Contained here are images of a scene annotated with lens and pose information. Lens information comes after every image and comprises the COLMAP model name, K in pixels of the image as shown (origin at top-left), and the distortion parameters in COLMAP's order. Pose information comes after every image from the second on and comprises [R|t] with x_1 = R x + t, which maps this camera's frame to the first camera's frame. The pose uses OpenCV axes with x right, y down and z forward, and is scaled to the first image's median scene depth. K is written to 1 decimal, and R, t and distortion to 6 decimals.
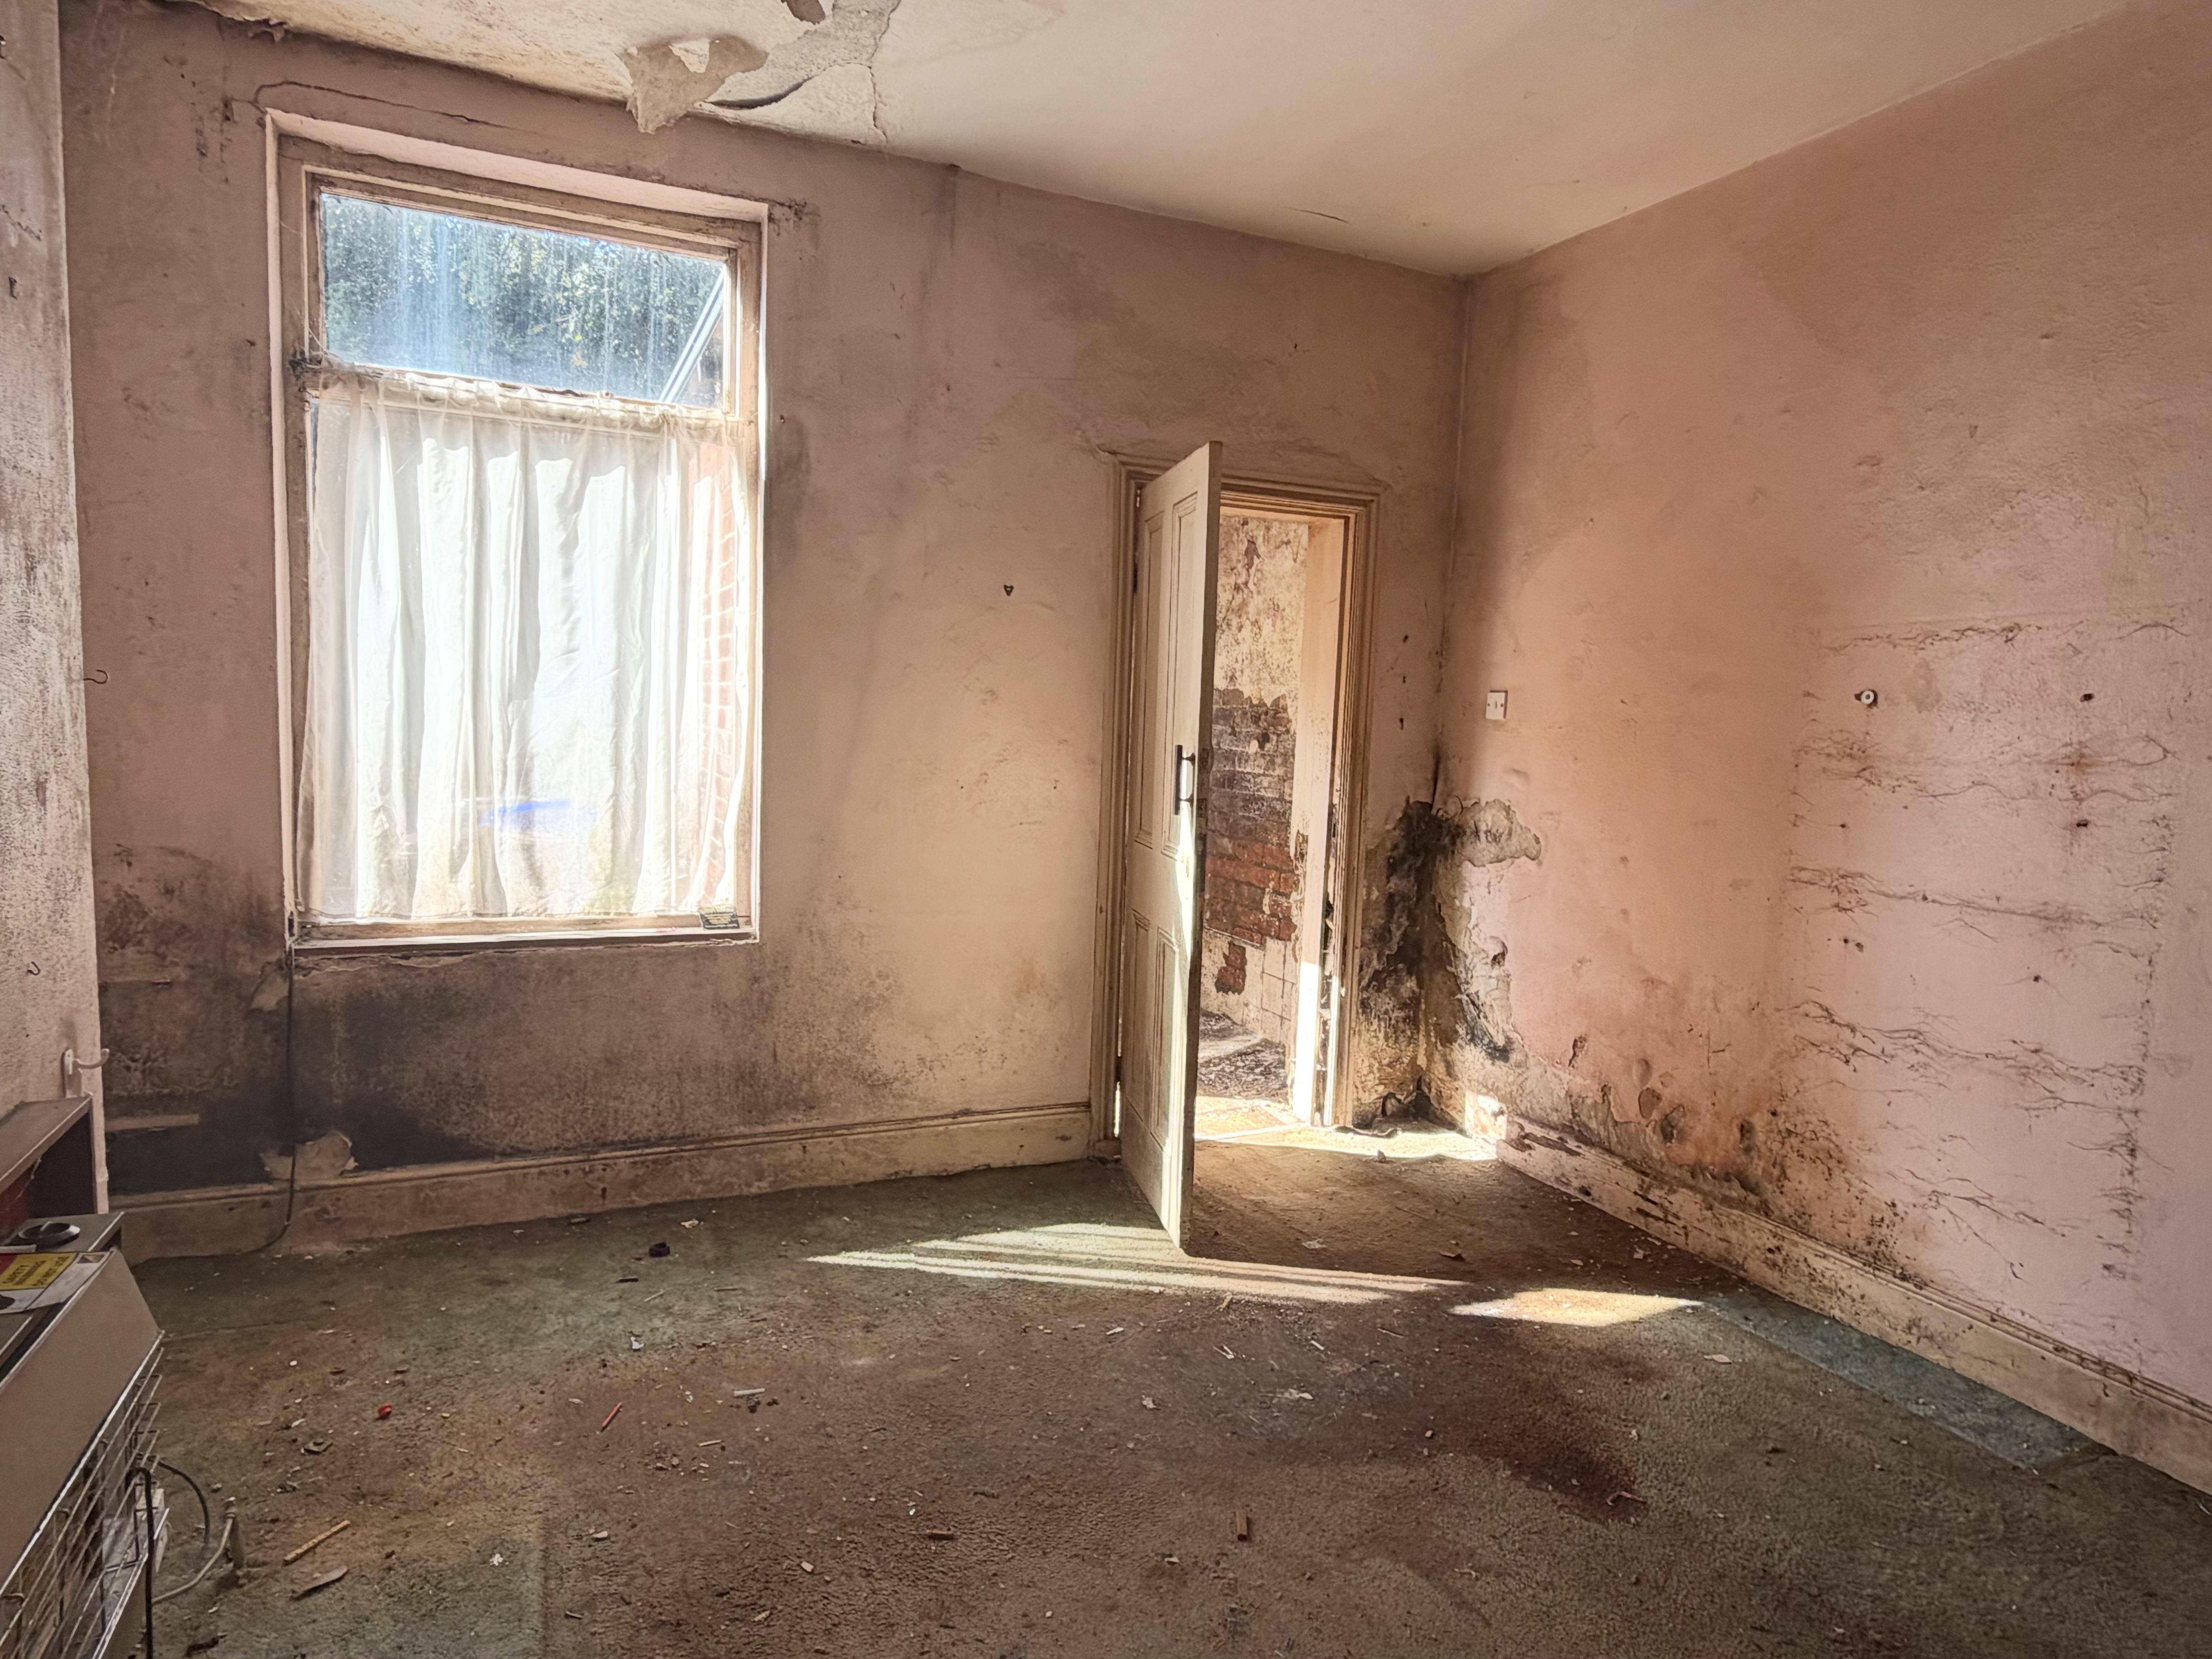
lens RADIAL K [[1308.0, 0, 1108.1], [0, 1308.0, 828.5], [0, 0, 1]] dist [-0.000358, 0.002664]
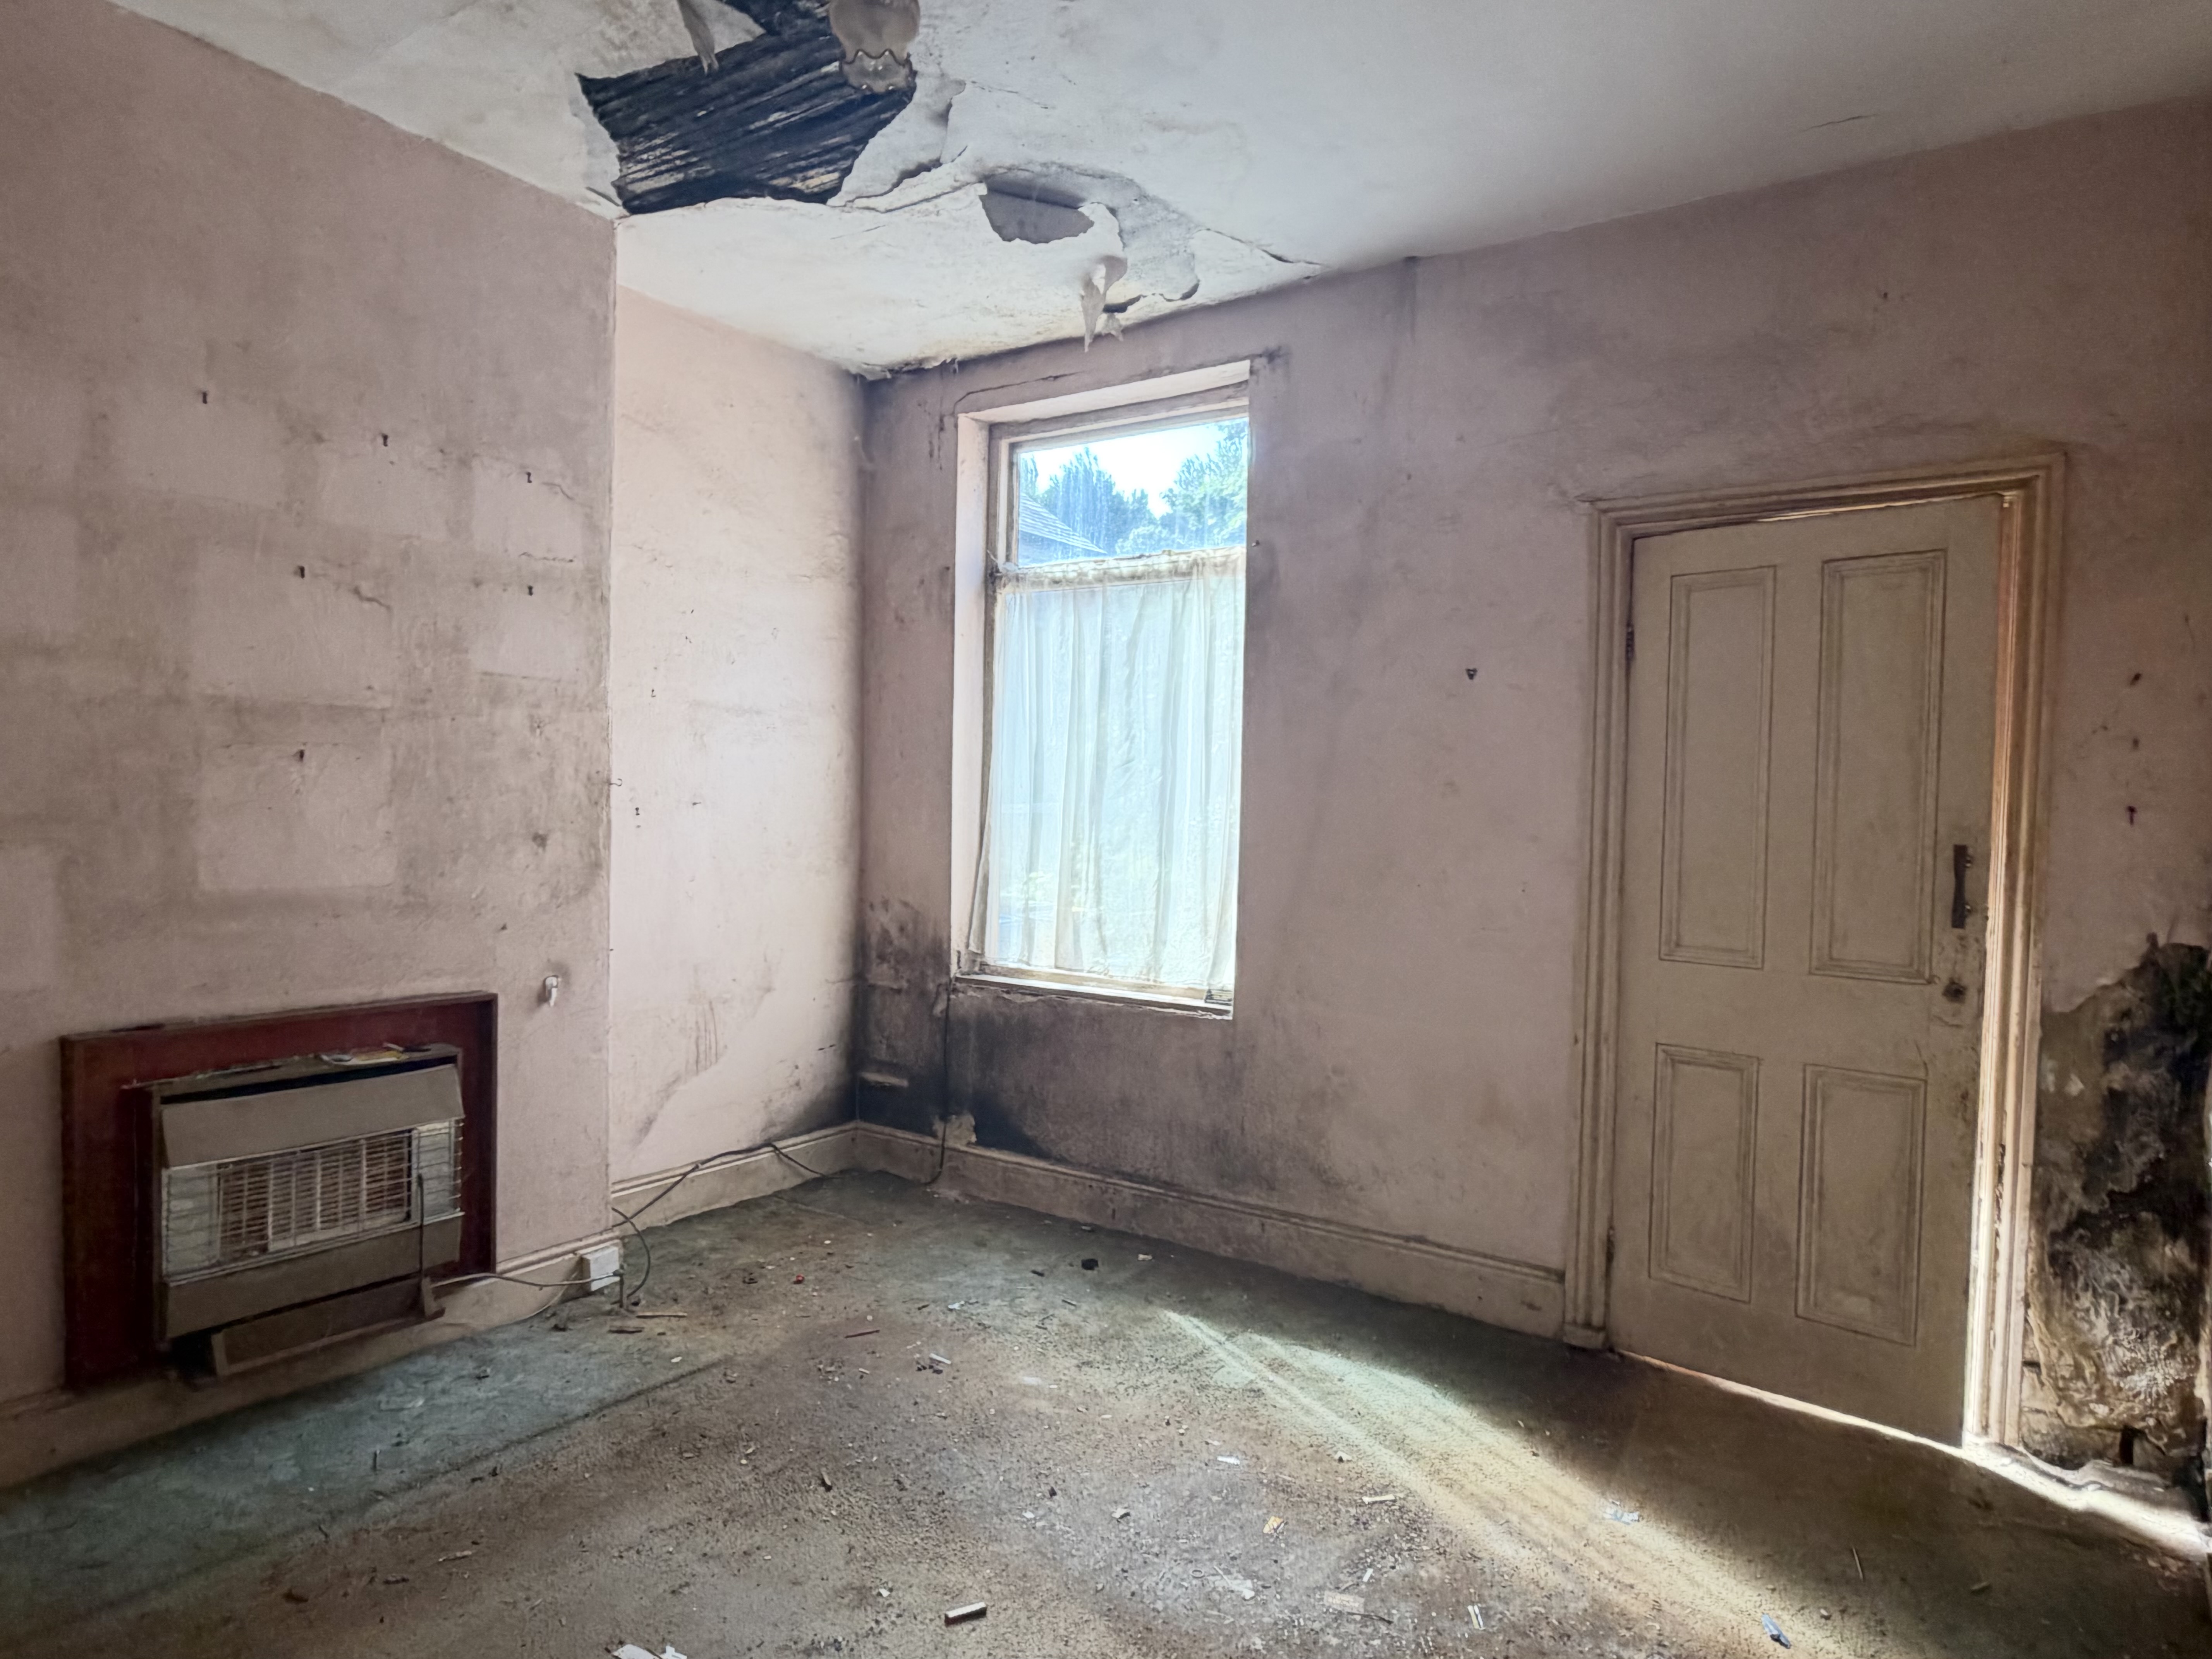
lens RADIAL K [[1332.8, 0, 1107.5], [0, 1332.8, 831.1], [0, 0, 1]] dist [0.001227, -0.002220]
pose [[0.522391, -0.006303, -0.852683, 0.641085], [-0.080021, 0.995197, -0.056381, 0.001931], [0.848943, 0.097686, 0.519377, 0.331566]]
